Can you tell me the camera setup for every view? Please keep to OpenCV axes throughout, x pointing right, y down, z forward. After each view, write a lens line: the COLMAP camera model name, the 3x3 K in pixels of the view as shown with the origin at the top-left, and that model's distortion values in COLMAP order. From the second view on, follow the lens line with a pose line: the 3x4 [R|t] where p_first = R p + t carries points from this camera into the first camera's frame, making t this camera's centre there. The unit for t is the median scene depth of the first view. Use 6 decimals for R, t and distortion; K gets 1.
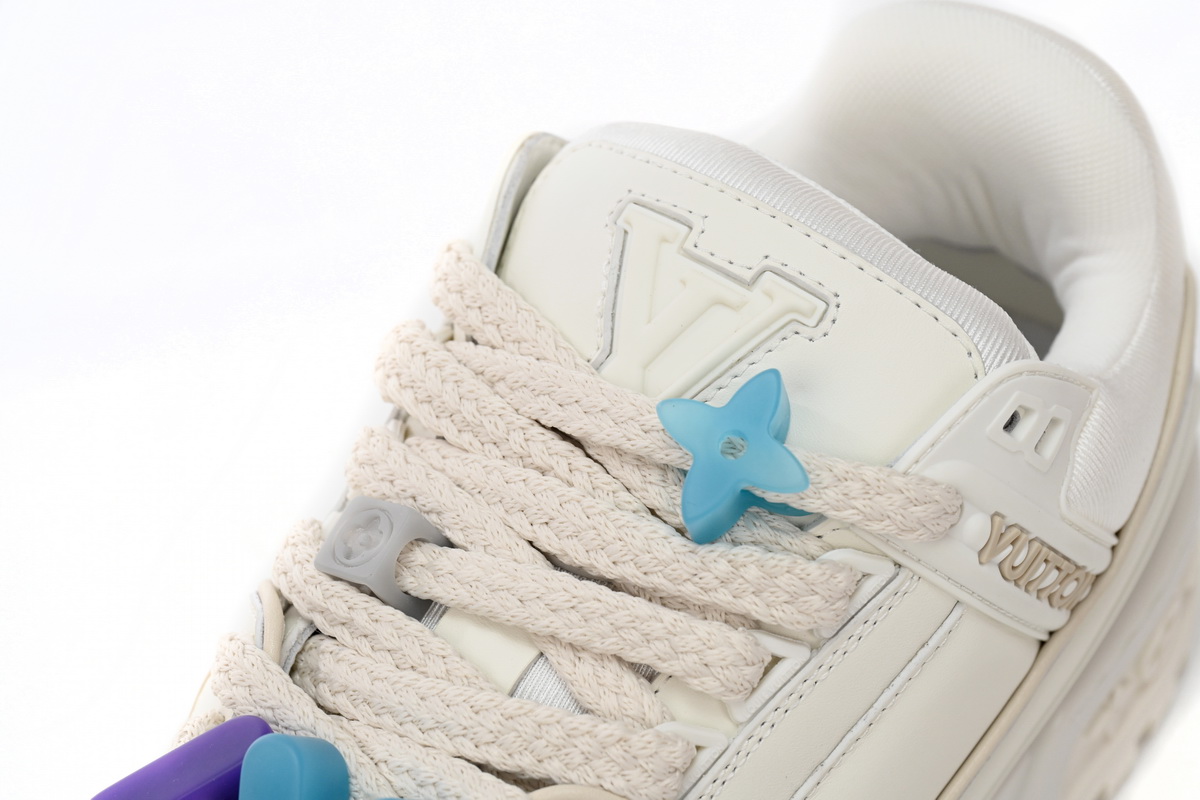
lens RADIAL K [[2773.5, 0, 603.5], [0, 2773.5, 401.8], [0, 0, 1]] dist [0.077920, 0.000000]
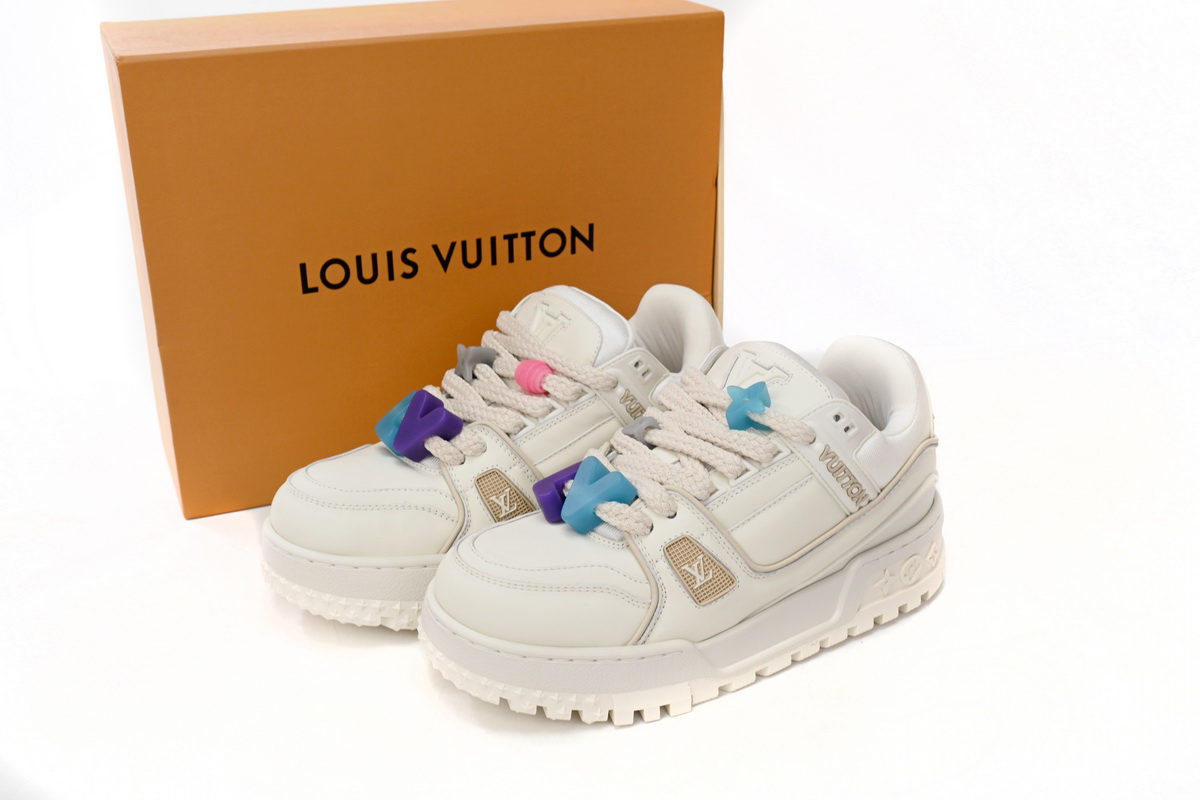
lens RADIAL K [[1493.4, 0, 597.6], [0, 1493.4, 393.8], [0, 0, 1]] dist [0.066833, 0.000000]
pose [[0.940112, 0.157849, -0.302116, 0.405408], [-0.261190, 0.903080, -0.340921, 0.643933], [0.219021, 0.399413, 0.890224, -0.607740]]
